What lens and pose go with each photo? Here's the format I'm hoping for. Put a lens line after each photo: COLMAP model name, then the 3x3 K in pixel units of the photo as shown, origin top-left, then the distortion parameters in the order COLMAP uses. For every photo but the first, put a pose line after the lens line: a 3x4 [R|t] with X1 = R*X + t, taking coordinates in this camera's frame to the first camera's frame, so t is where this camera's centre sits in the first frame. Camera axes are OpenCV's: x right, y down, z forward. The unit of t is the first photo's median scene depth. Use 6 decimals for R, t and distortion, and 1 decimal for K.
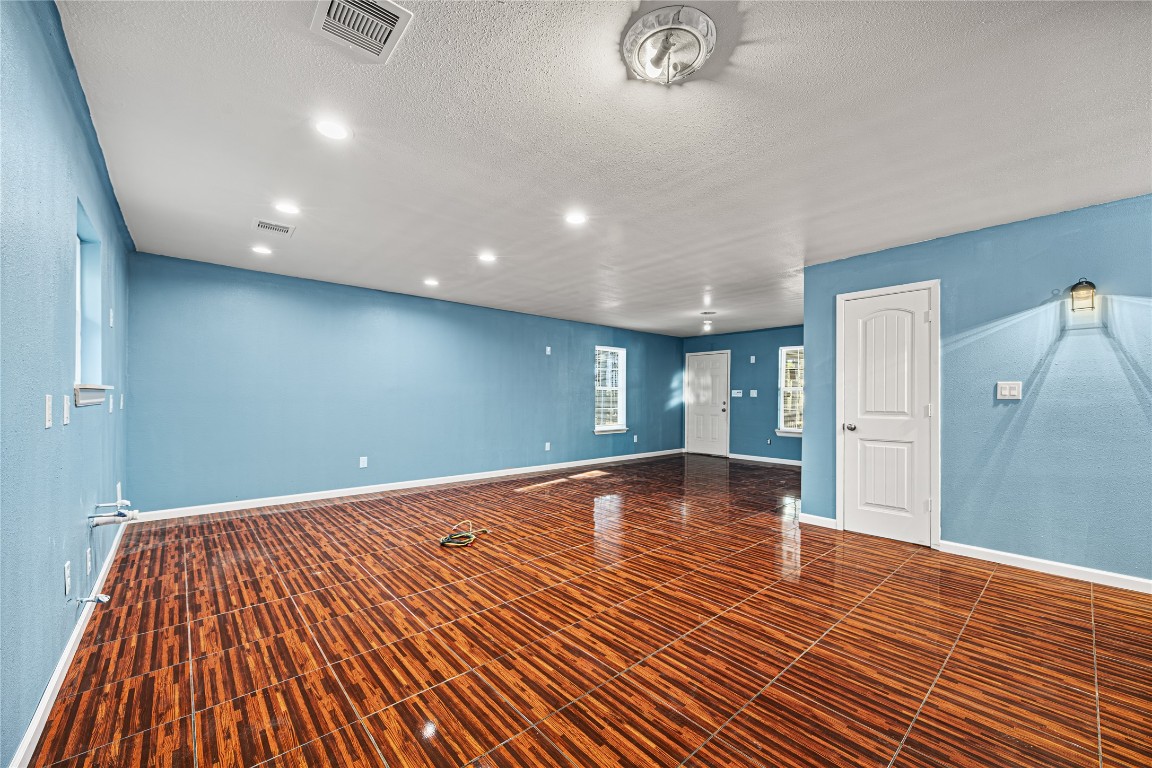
lens RADIAL K [[449.2, 0, 580.5], [0, 449.2, 385.3], [0, 0, 1]] dist [0.000300, -0.000067]
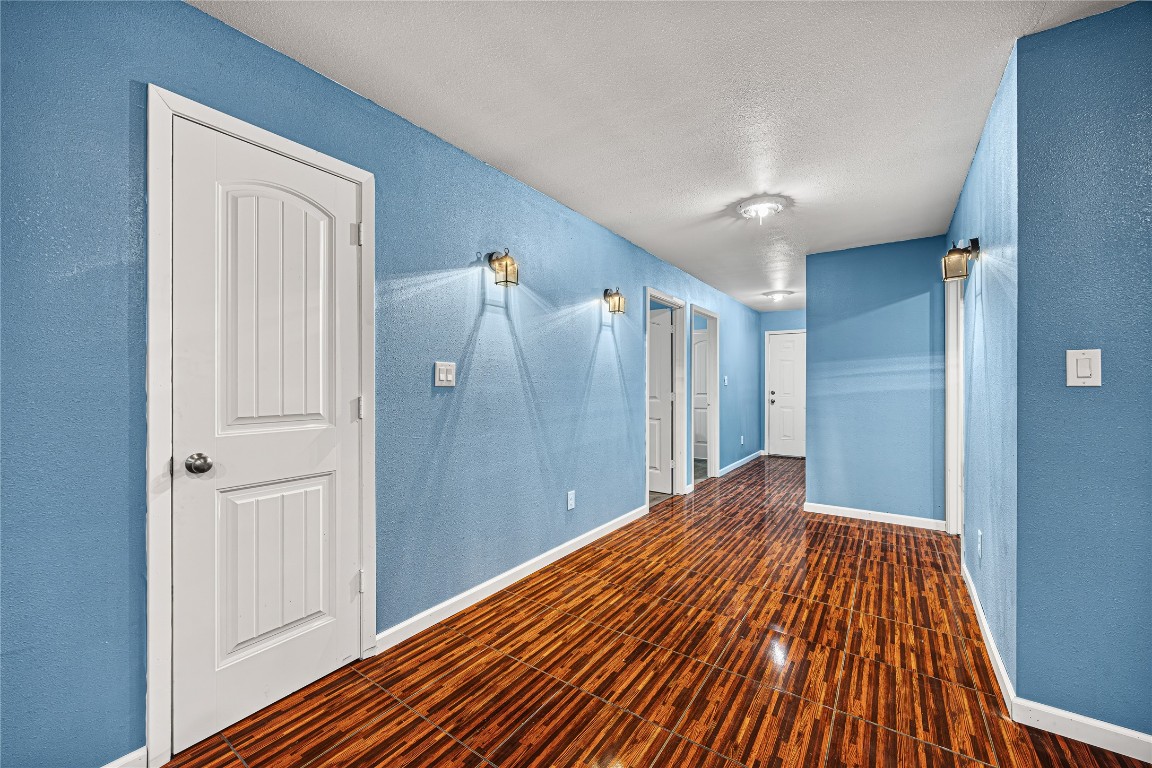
lens RADIAL K [[449.2, 0, 580.5], [0, 449.2, 385.3], [0, 0, 1]] dist [0.000300, -0.000067]
pose [[-0.234550, -0.005735, 0.972087, 0.192586], [-0.027805, 0.999613, -0.000811, 0.022405], [-0.971706, -0.027219, -0.234618, 0.890899]]
